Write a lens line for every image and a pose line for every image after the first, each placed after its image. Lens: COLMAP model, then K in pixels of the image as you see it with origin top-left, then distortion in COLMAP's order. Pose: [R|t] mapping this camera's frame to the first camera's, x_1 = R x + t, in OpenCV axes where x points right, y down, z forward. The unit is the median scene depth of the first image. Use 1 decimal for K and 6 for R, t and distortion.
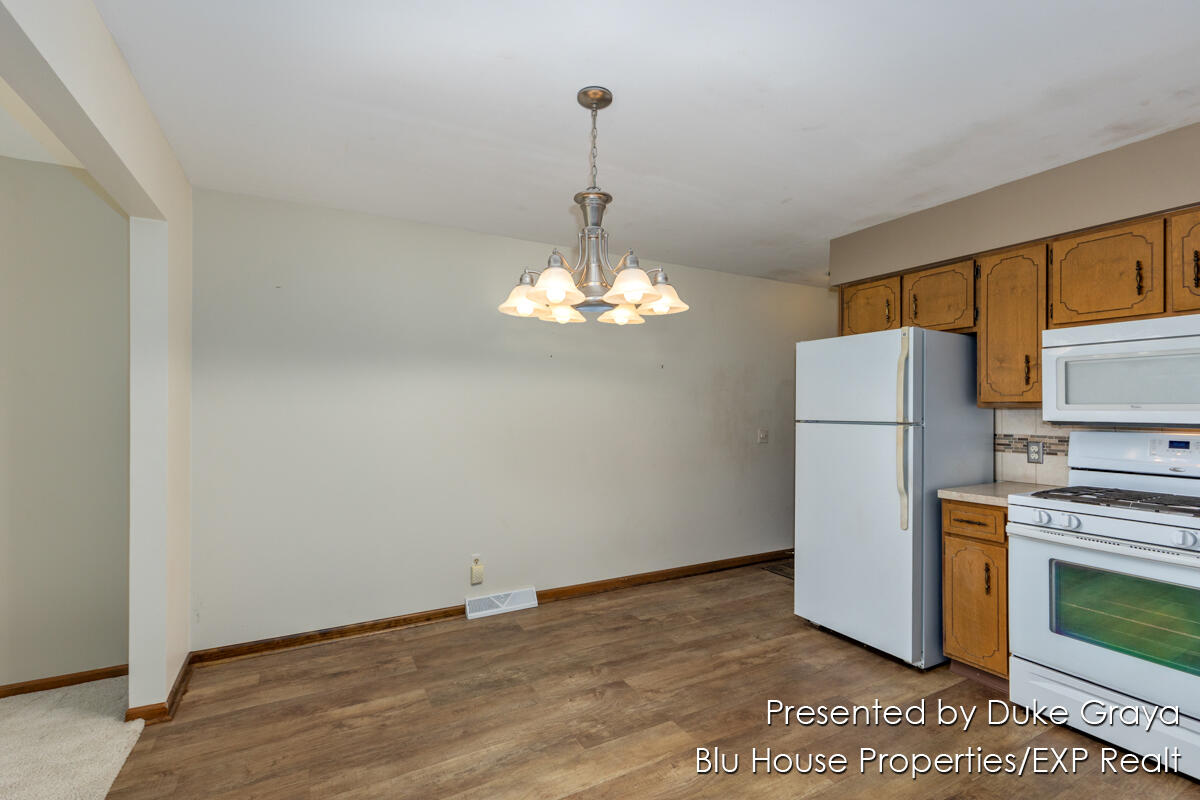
lens RADIAL K [[547.9, 0, 597.2], [0, 547.9, 402.9], [0, 0, 1]] dist [0.014883, 0.000362]
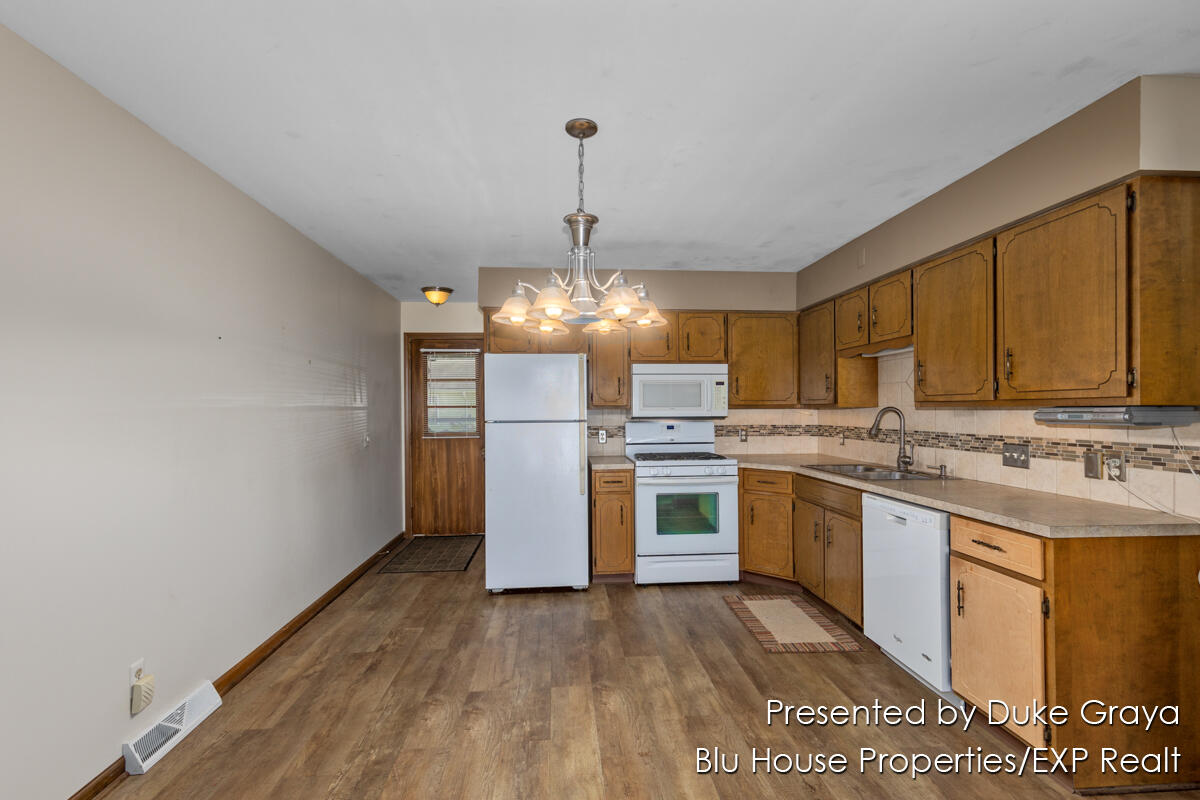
lens RADIAL K [[547.9, 0, 603.8], [0, 547.9, 407.9], [0, 0, 1]] dist [0.014883, 0.000362]
pose [[0.397387, -0.003829, 0.917643, -0.720168], [-0.003159, 0.999980, 0.005541, -0.003948], [-0.917646, -0.005101, 0.397367, 0.382010]]
